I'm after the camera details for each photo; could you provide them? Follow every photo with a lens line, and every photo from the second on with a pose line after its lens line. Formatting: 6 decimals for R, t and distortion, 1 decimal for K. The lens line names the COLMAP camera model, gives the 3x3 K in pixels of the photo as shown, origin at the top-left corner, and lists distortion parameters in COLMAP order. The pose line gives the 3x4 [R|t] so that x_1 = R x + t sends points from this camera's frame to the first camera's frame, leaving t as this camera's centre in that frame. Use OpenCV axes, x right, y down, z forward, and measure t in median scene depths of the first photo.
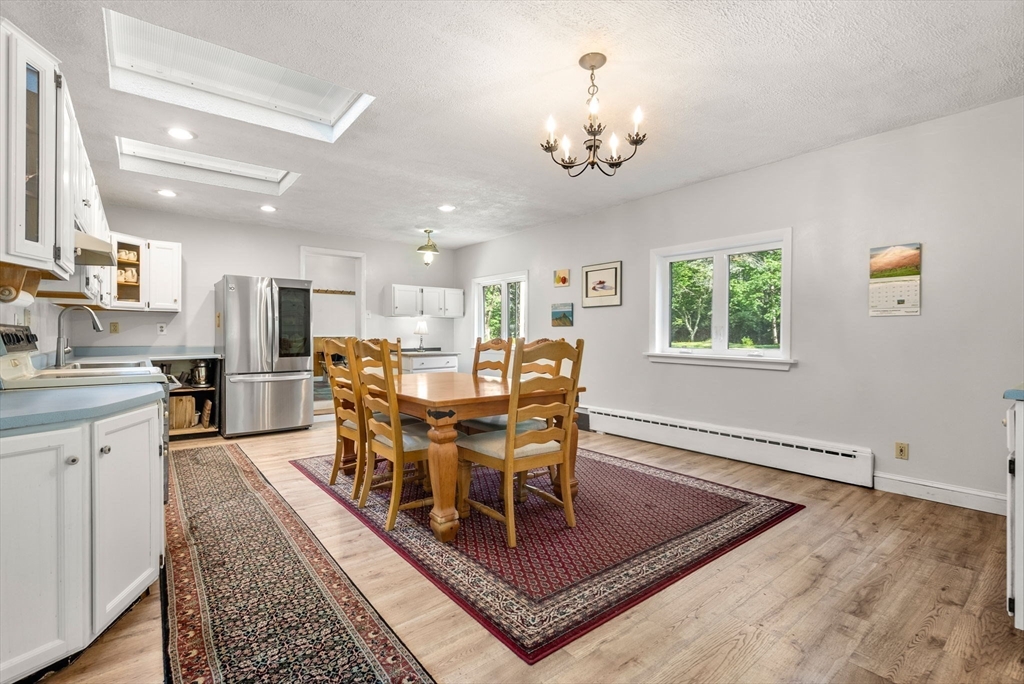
lens RADIAL K [[467.1, 0, 511.4], [0, 467.1, 332.7], [0, 0, 1]] dist [-0.001417, -0.000135]
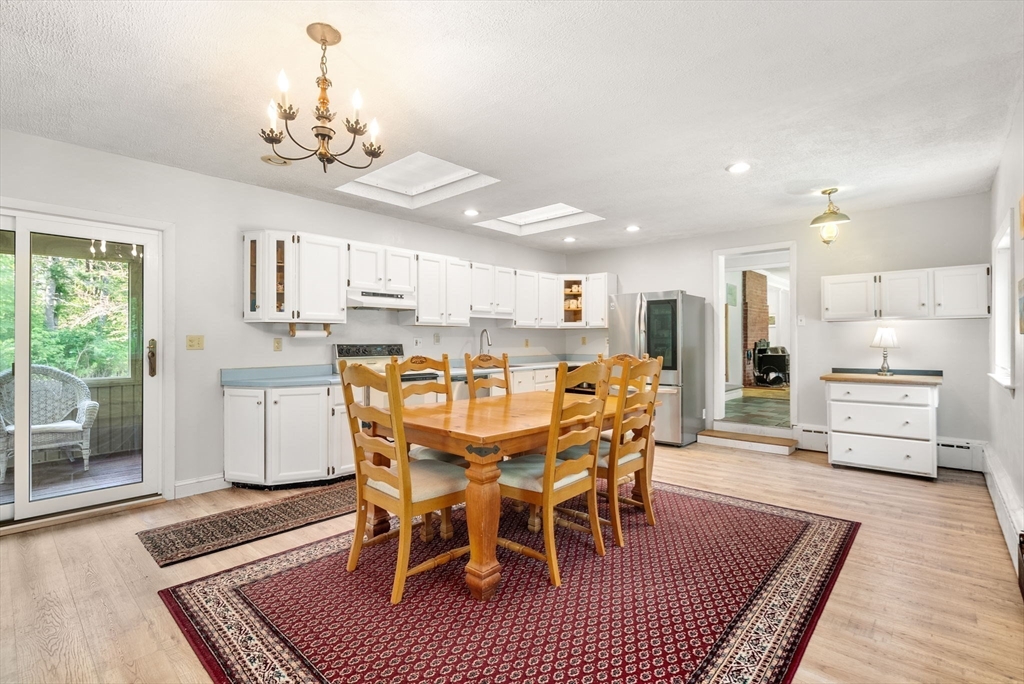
lens RADIAL K [[470.2, 0, 512.3], [0, 470.2, 338.6], [0, 0, 1]] dist [-0.003237, -0.000448]
pose [[0.163731, -0.006359, -0.986485, 0.514346], [0.005732, 0.999968, -0.005494, -0.012154], [0.986488, -0.004755, 0.163762, 0.581941]]
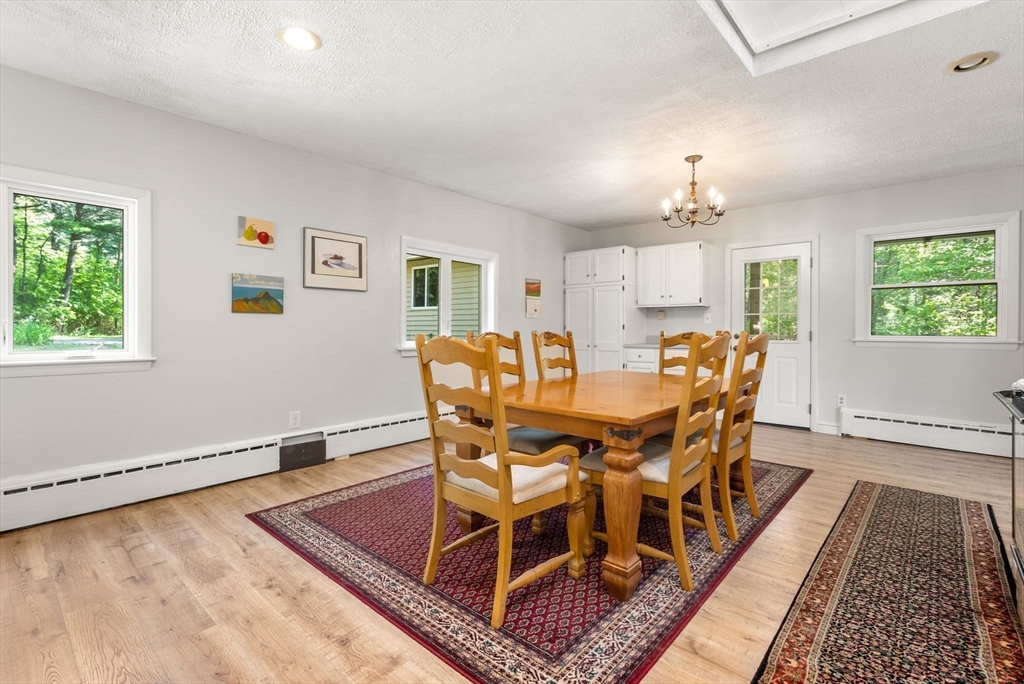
lens RADIAL K [[467.1, 0, 511.4], [0, 467.1, 332.7], [0, 0, 1]] dist [-0.001417, -0.000135]
pose [[-0.172188, -0.010384, 0.985009, -0.637187], [-0.007425, 0.999930, 0.009244, 0.003807], [-0.985036, -0.005722, -0.172253, 0.923384]]
